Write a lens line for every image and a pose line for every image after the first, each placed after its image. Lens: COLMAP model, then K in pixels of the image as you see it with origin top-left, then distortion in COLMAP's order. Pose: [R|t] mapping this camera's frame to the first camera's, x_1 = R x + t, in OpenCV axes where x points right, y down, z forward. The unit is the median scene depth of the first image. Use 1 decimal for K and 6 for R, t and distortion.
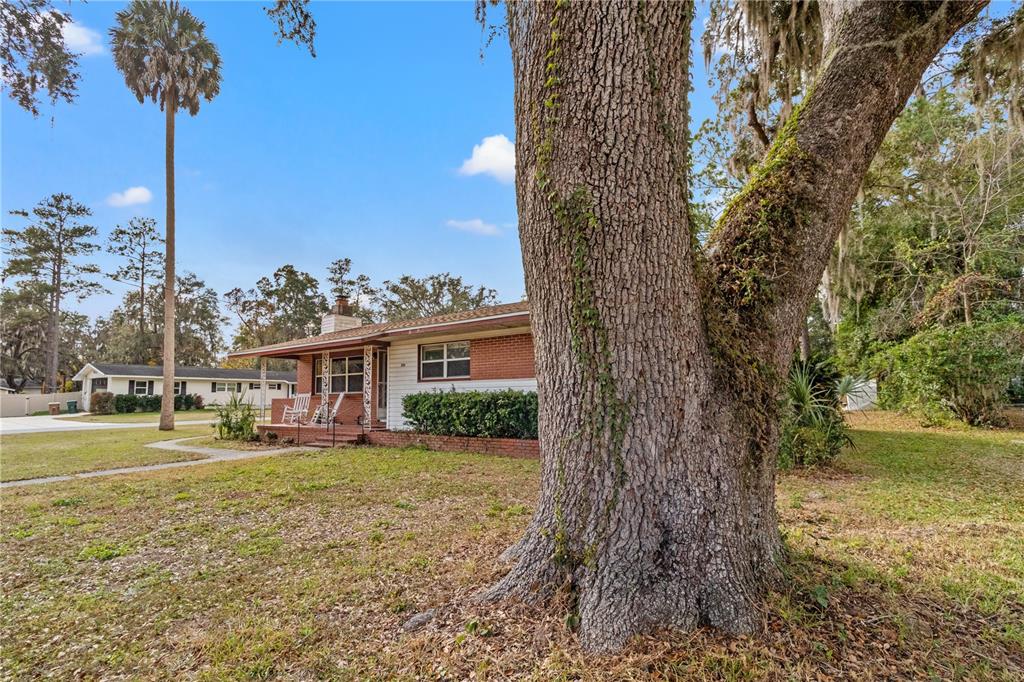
lens RADIAL K [[477.5, 0, 518.1], [0, 477.5, 344.1], [0, 0, 1]] dist [0.000410, 0.000434]
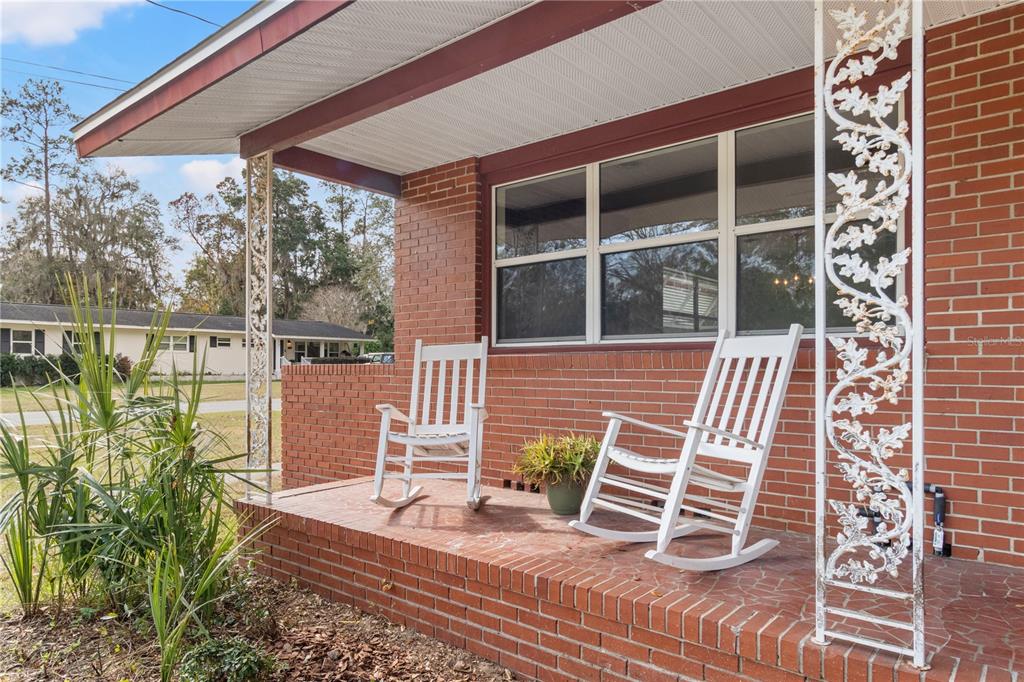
lens RADIAL K [[641.4, 0, 512.0], [0, 641.4, 341.0], [0, 0, 1]] dist [0.001245, 0.000546]
pose [[0.997211, 0.007171, -0.074290, -0.089001], [-0.001596, 0.997194, 0.074840, 0.018061], [0.074618, -0.074513, 0.994424, 0.161401]]
